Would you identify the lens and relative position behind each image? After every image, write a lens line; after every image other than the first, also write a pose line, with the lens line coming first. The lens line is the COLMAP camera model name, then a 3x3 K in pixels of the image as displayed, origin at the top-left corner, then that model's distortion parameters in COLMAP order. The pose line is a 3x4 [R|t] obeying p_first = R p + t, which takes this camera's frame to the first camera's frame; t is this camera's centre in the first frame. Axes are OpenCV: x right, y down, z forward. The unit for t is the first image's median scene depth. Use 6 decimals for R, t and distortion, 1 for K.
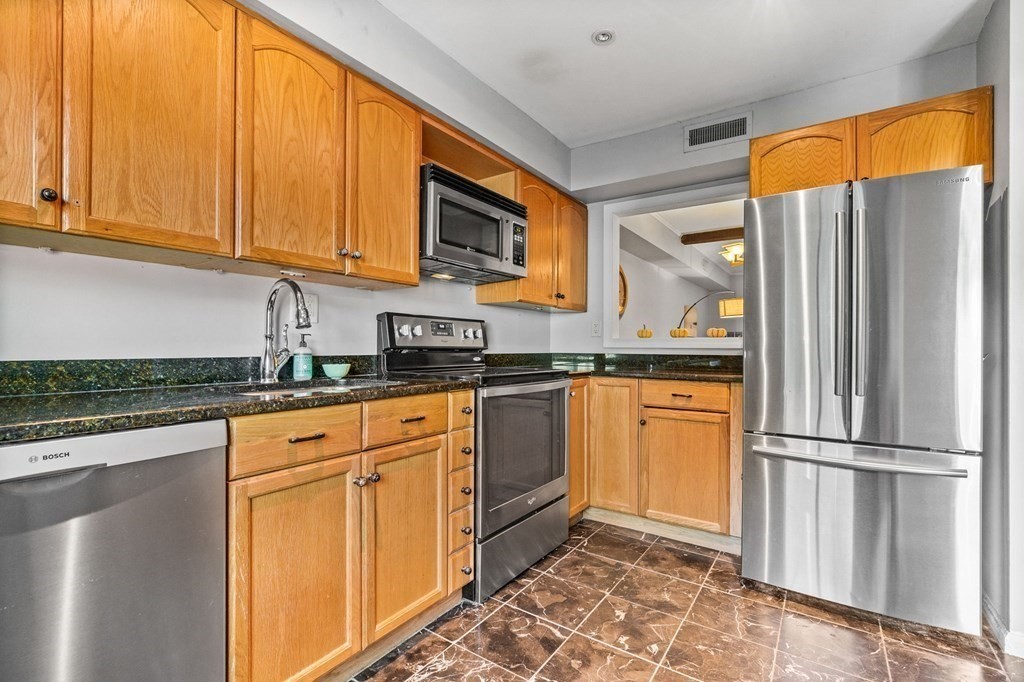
lens RADIAL K [[467.8, 0, 513.1], [0, 467.8, 342.7], [0, 0, 1]] dist [0.001176, 0.001508]
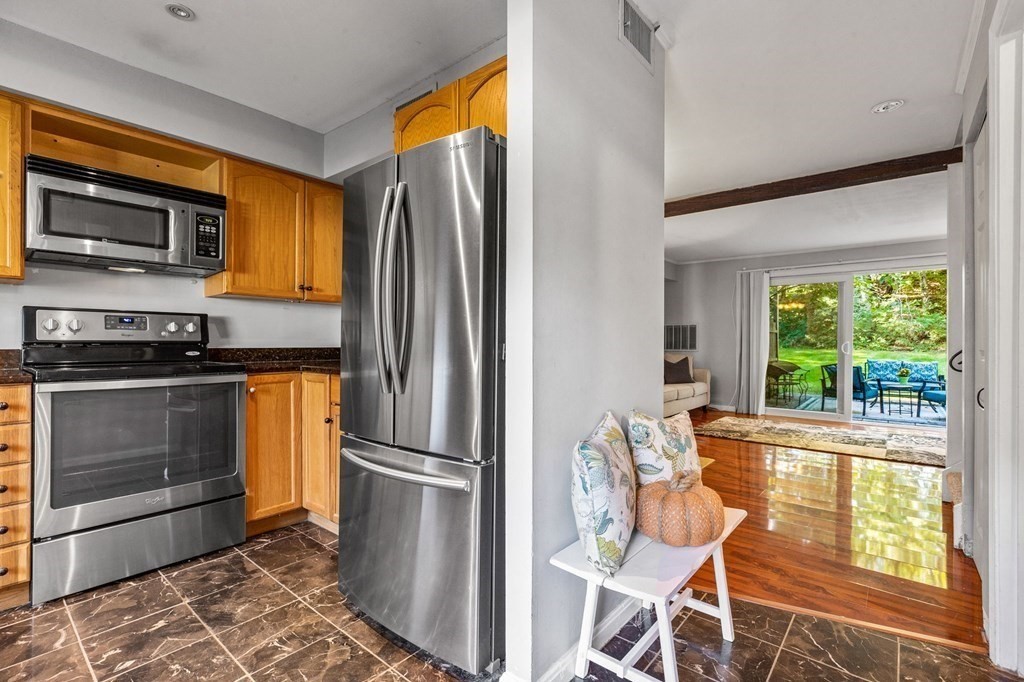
lens RADIAL K [[467.8, 0, 513.1], [0, 467.8, 342.7], [0, 0, 1]] dist [0.001176, 0.001508]
pose [[0.994860, -0.000991, -0.101258, 0.846026], [0.001669, 0.999977, 0.006613, 0.007773], [0.101249, -0.006748, 0.994838, 0.116289]]
